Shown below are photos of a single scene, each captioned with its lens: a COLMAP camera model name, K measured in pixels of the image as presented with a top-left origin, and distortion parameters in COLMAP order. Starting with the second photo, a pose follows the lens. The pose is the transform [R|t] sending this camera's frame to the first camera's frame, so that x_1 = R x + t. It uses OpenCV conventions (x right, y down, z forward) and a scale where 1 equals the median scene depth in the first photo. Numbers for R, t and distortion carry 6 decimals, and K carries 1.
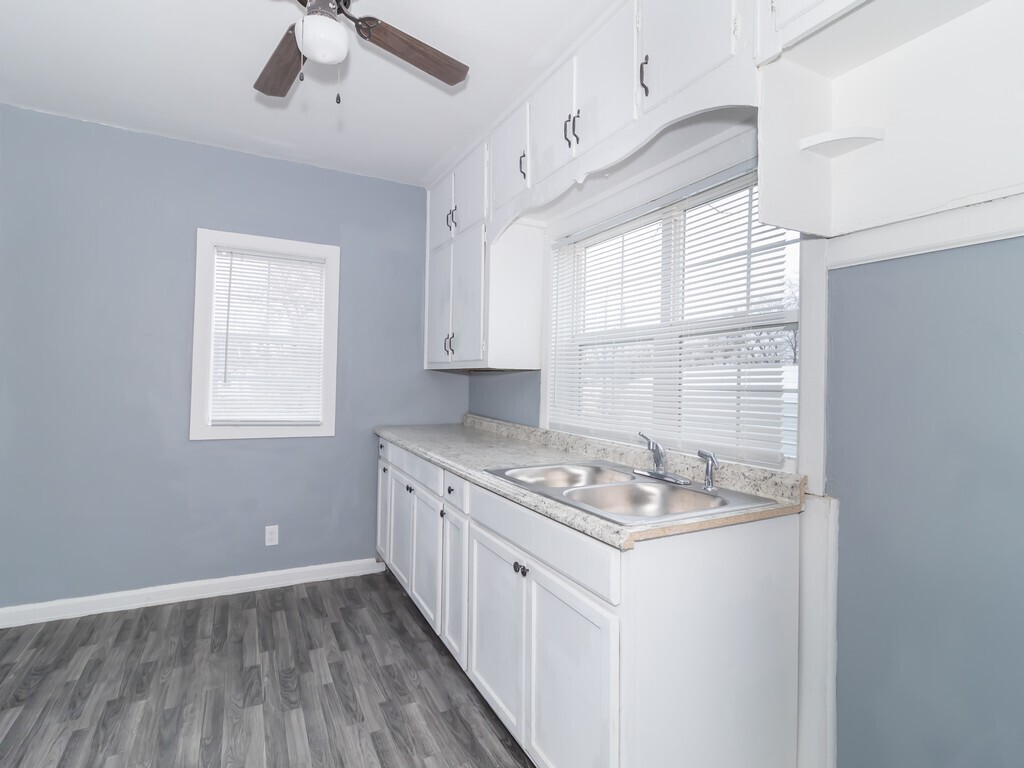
lens RADIAL K [[528.7, 0, 509.1], [0, 528.7, 376.5], [0, 0, 1]] dist [0.003148, 0.001308]
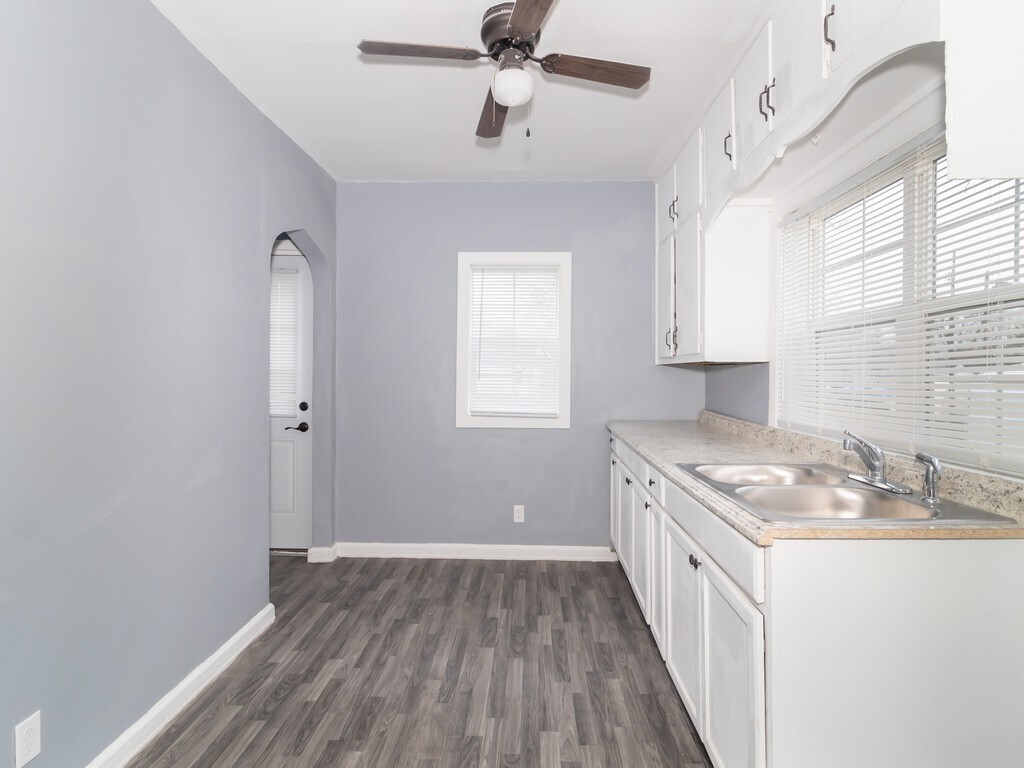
lens RADIAL K [[552.3, 0, 509.4], [0, 552.3, 378.5], [0, 0, 1]] dist [0.007649, 0.001250]
pose [[0.872031, -0.013333, -0.489269, 0.156076], [0.018629, 0.999809, 0.005958, 0.002016], [0.489096, -0.014310, 0.872112, -0.056274]]
